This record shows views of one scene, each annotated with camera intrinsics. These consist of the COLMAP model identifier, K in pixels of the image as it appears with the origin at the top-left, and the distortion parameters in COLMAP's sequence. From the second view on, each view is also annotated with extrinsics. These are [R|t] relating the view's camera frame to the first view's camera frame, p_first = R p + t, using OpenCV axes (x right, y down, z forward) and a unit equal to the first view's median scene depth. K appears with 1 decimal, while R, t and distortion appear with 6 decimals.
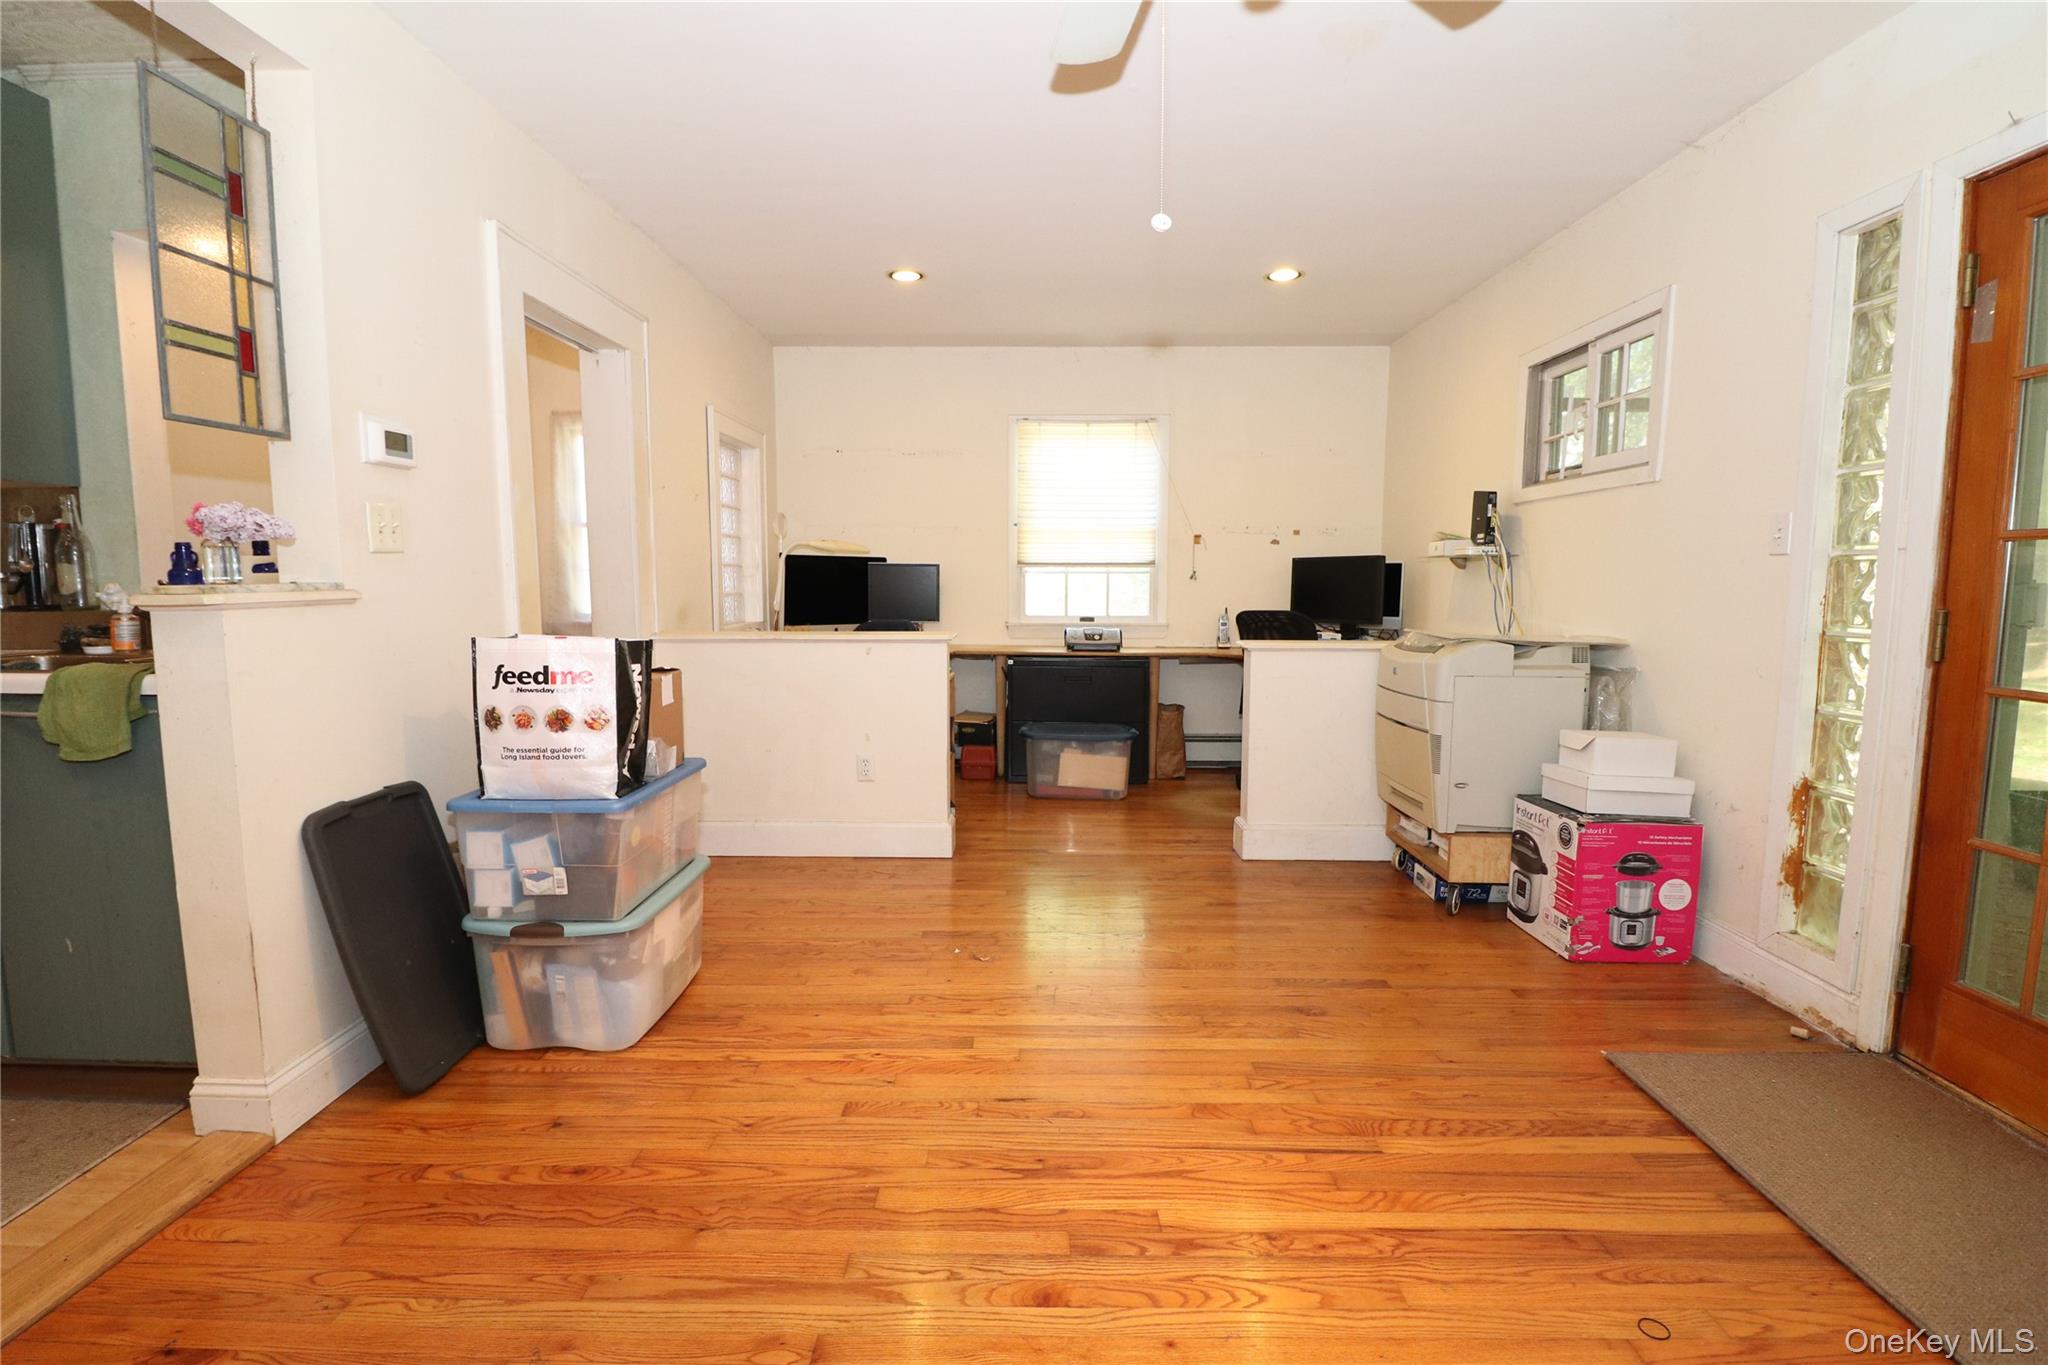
lens RADIAL K [[944.3, 0, 1028.5], [0, 944.3, 677.9], [0, 0, 1]] dist [-0.004281, -0.011611]
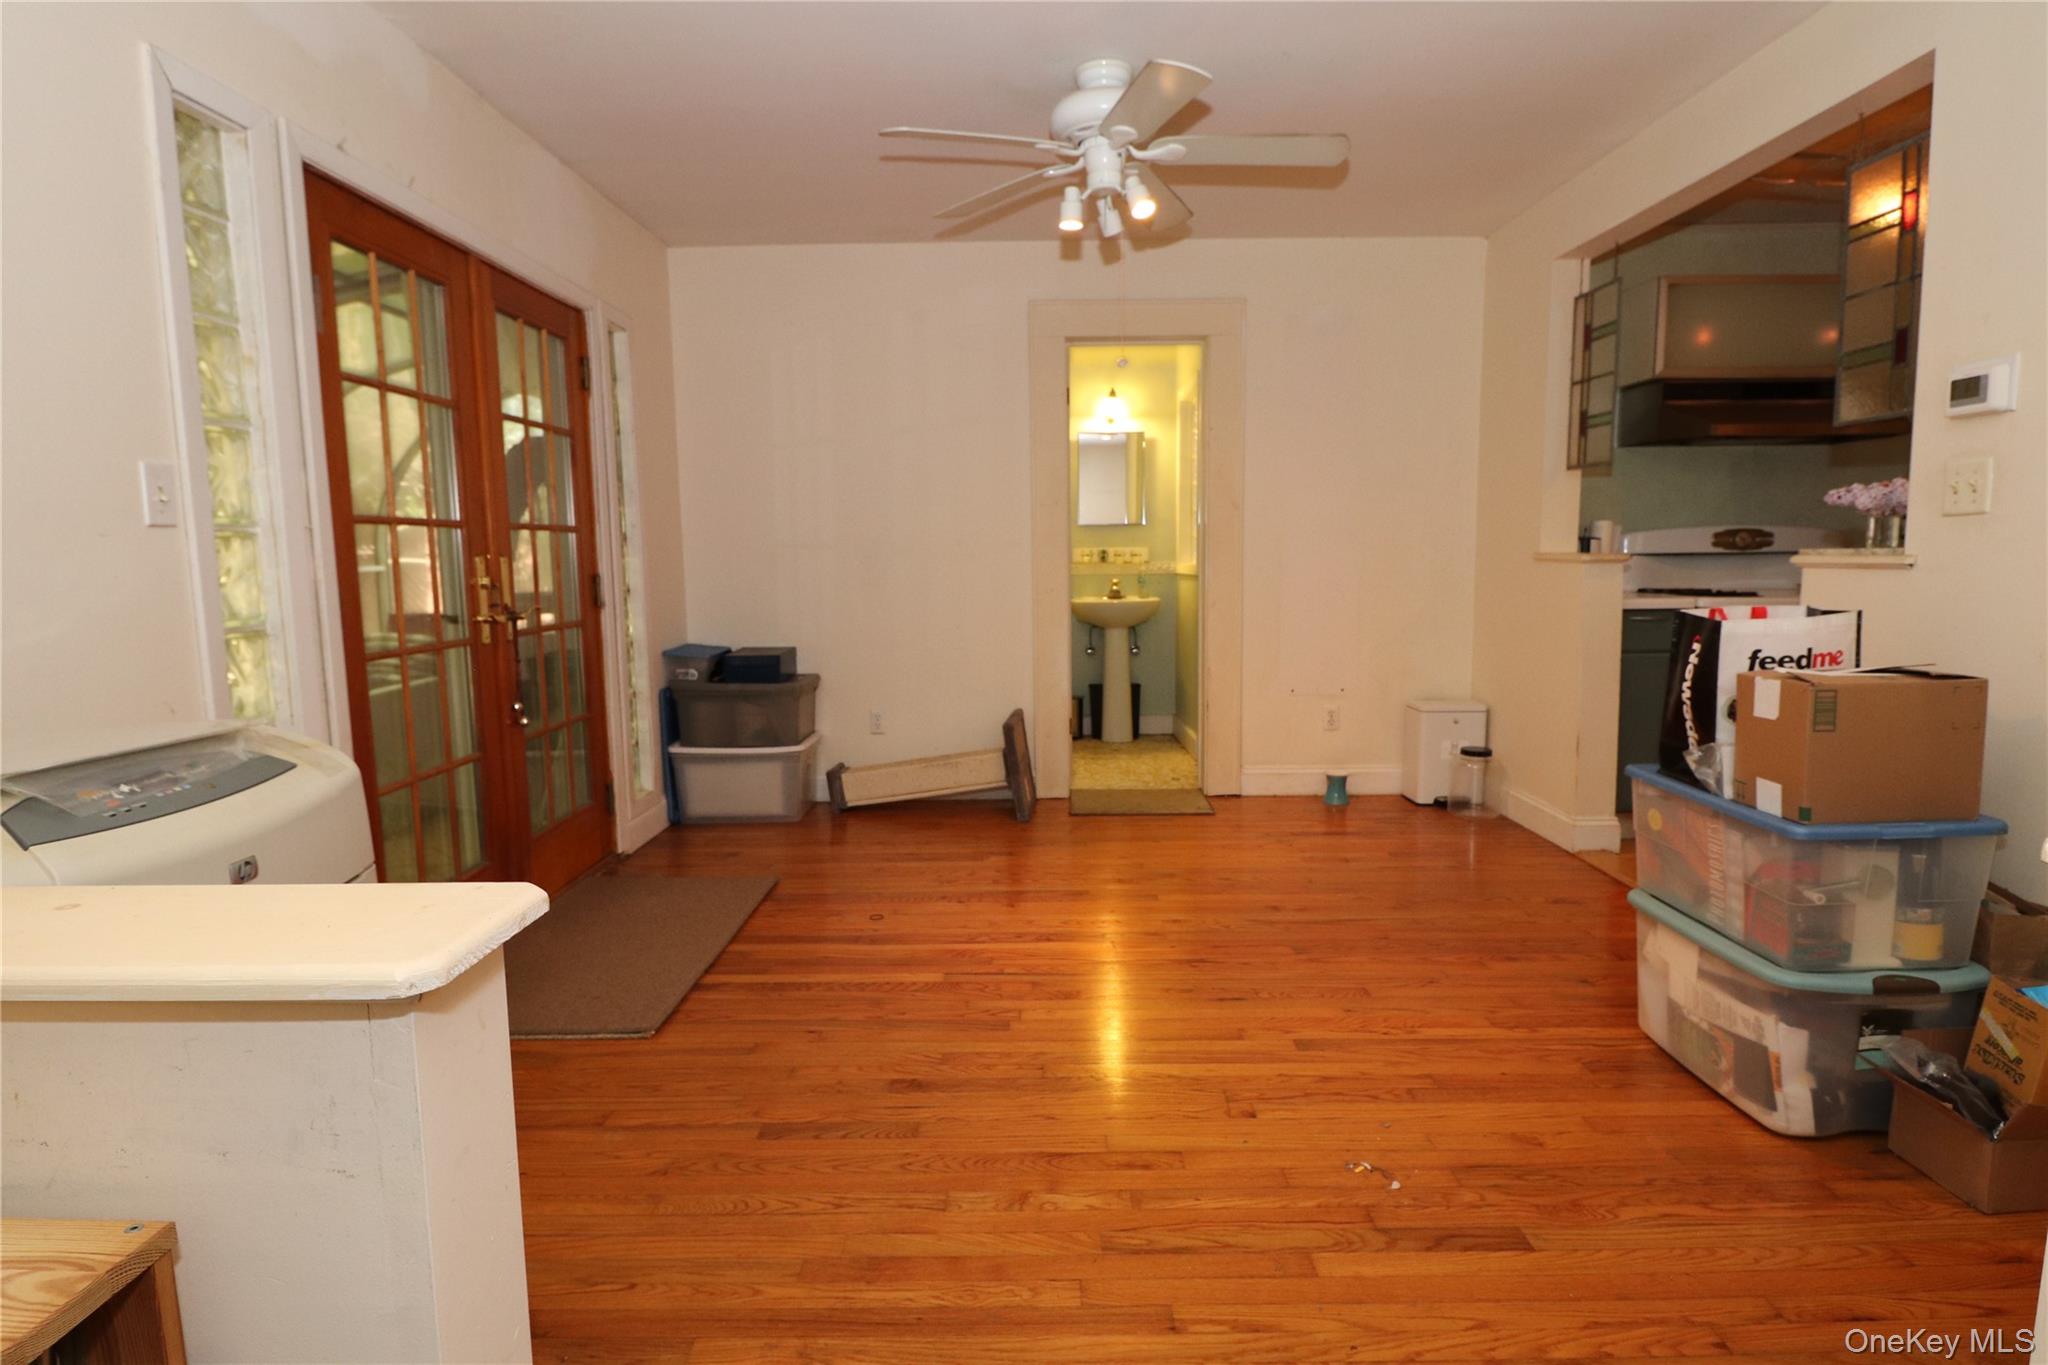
lens RADIAL K [[1080.1, 0, 1019.8], [0, 1080.1, 671.1], [0, 0, 1]] dist [-0.005376, -0.000719]
pose [[-0.999940, 0.010212, 0.004040, 0.172988], [0.010847, 0.975834, 0.218245, -0.177445], [-0.001713, 0.218276, -0.975886, 1.637312]]
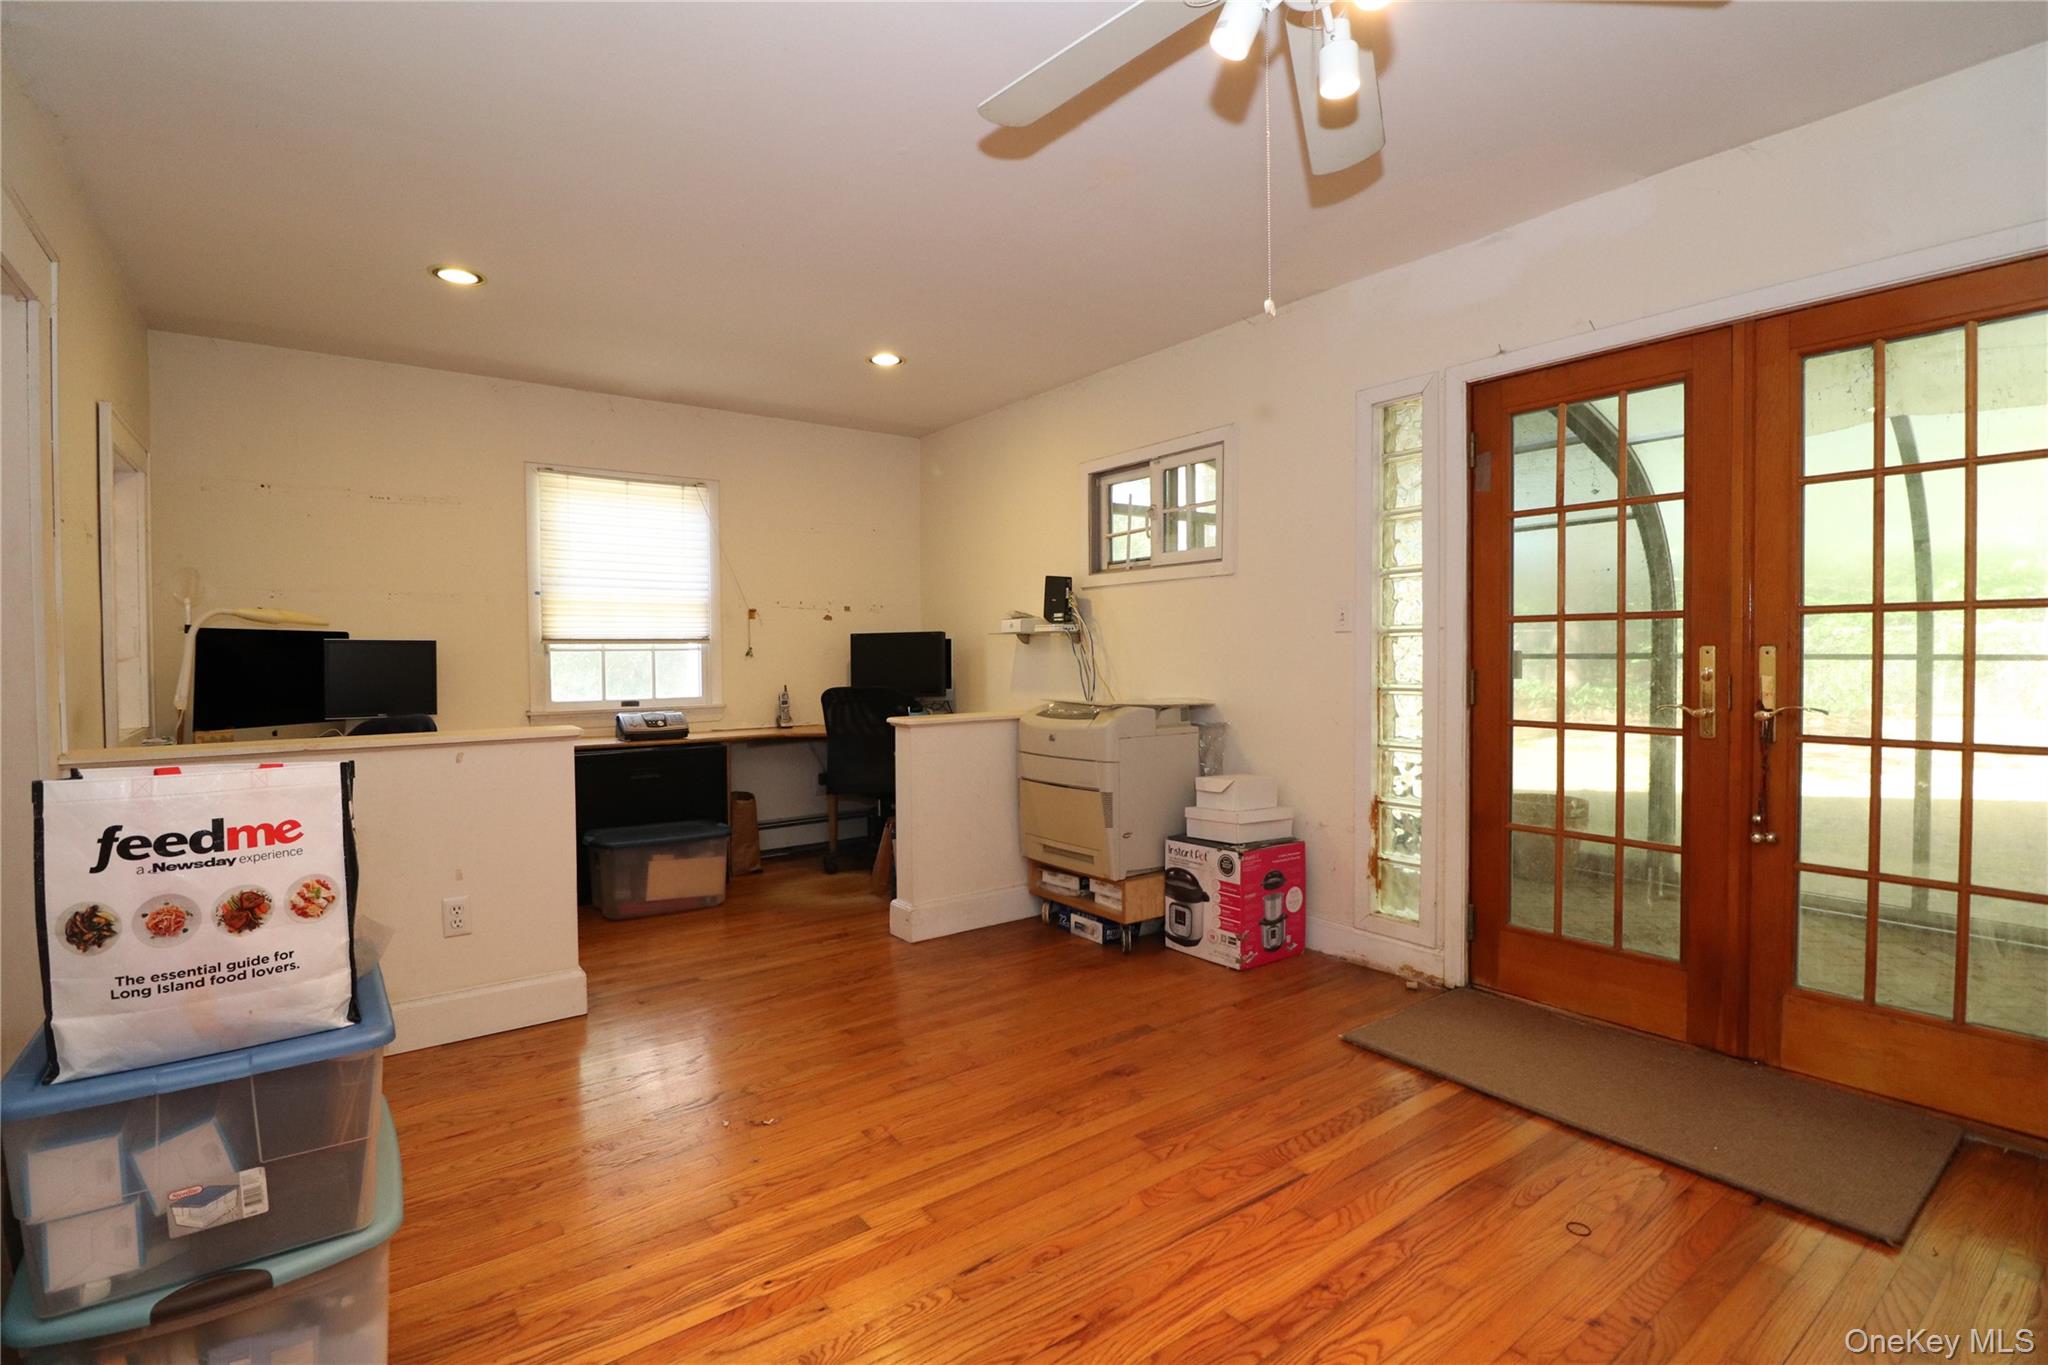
lens RADIAL K [[944.3, 0, 1027.2], [0, 944.3, 674.9], [0, 0, 1]] dist [-0.004281, -0.011611]
pose [[0.792782, -0.024243, 0.609023, -0.360564], [0.074204, 0.995615, -0.056962, -0.024158], [-0.604971, 0.090350, 0.791105, 0.187194]]
